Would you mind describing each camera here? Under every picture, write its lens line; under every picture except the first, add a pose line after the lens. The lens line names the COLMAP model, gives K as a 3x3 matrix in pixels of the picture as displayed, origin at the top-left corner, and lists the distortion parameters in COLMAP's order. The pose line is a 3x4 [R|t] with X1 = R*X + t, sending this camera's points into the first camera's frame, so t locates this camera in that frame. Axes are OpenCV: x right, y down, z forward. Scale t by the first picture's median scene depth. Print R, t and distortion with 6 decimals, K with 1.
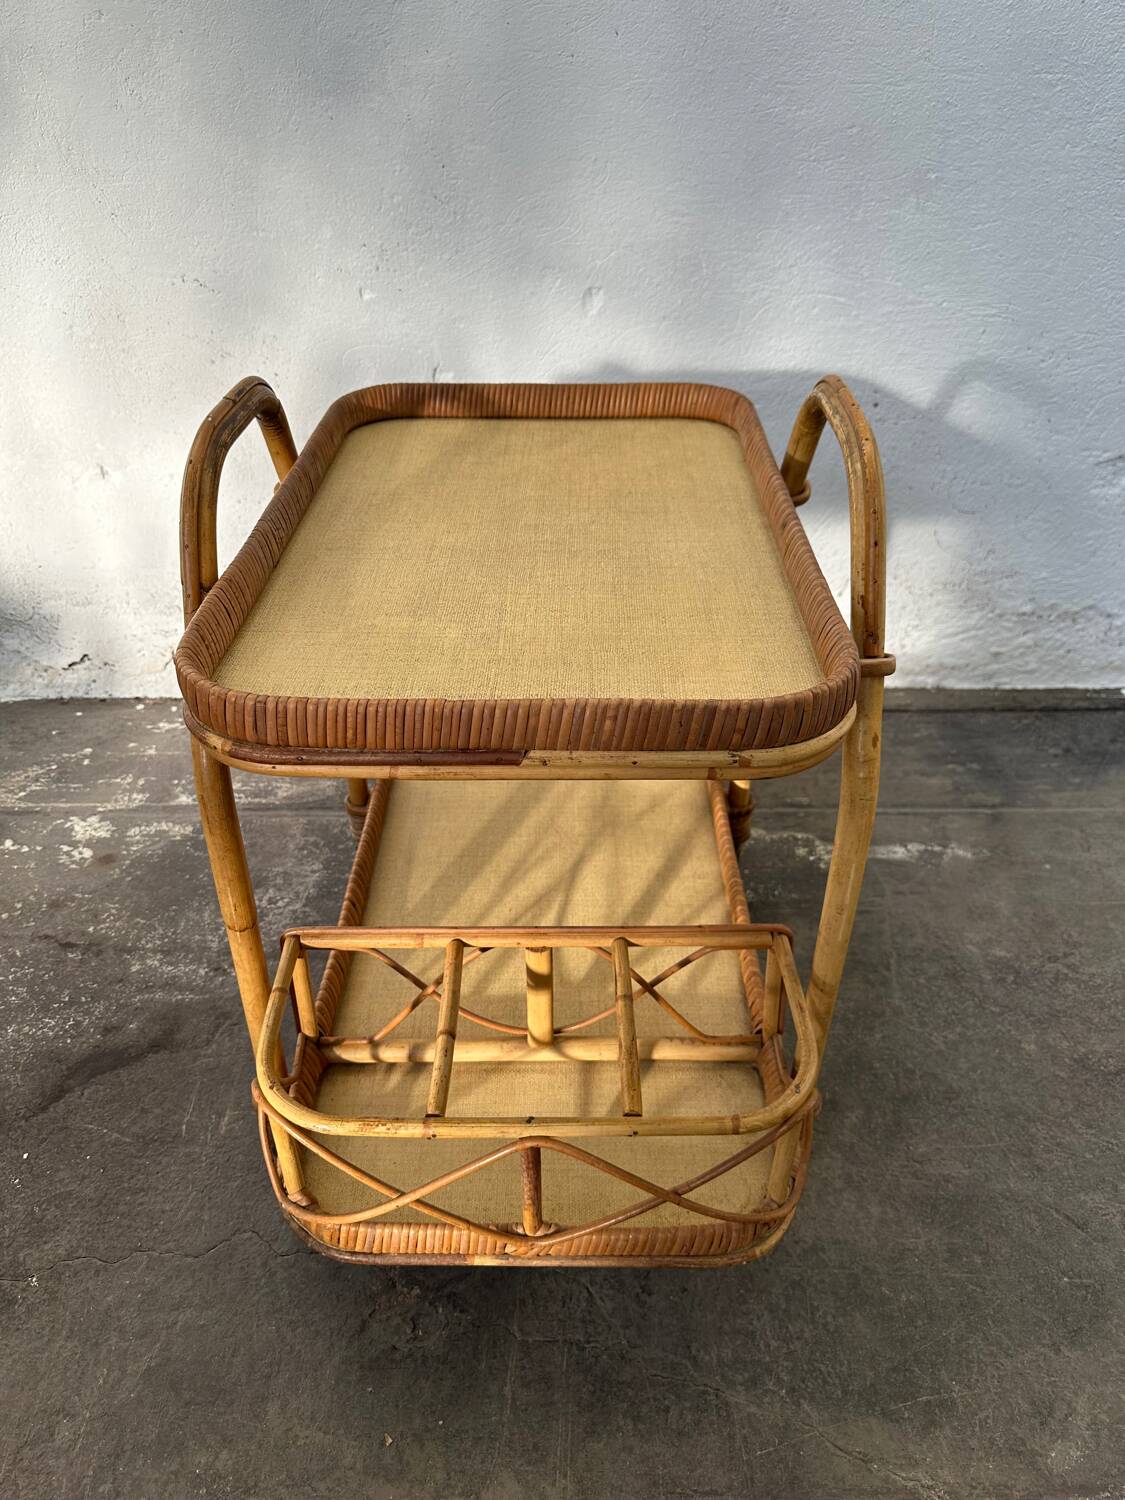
lens RADIAL K [[1084.0, 0, 551.9], [0, 1084.0, 745.3], [0, 0, 1]] dist [-0.006760, -0.006589]
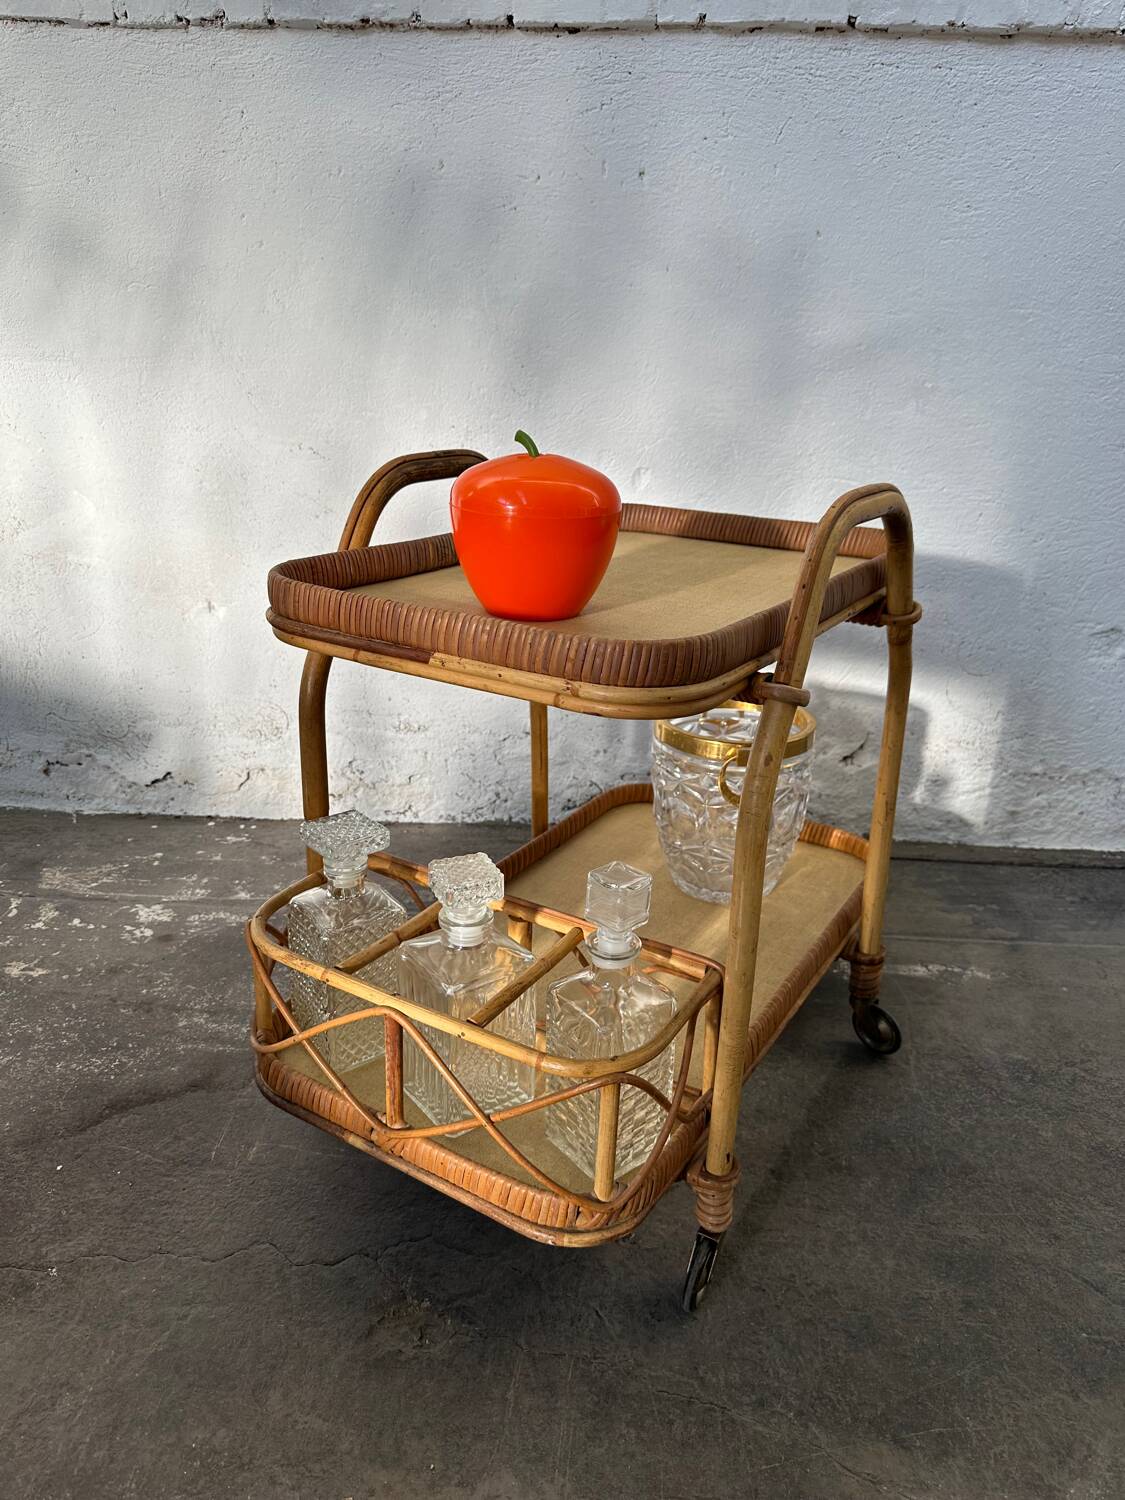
lens RADIAL K [[1082.2, 0, 562.9], [0, 1082.2, 738.7], [0, 0, 1]] dist [-0.006488, -0.006919]
pose [[0.998192, 0.044787, -0.040089, 0.013817], [-0.053474, 0.966257, -0.251967, 0.189394], [0.027451, 0.253655, 0.966905, -0.075918]]
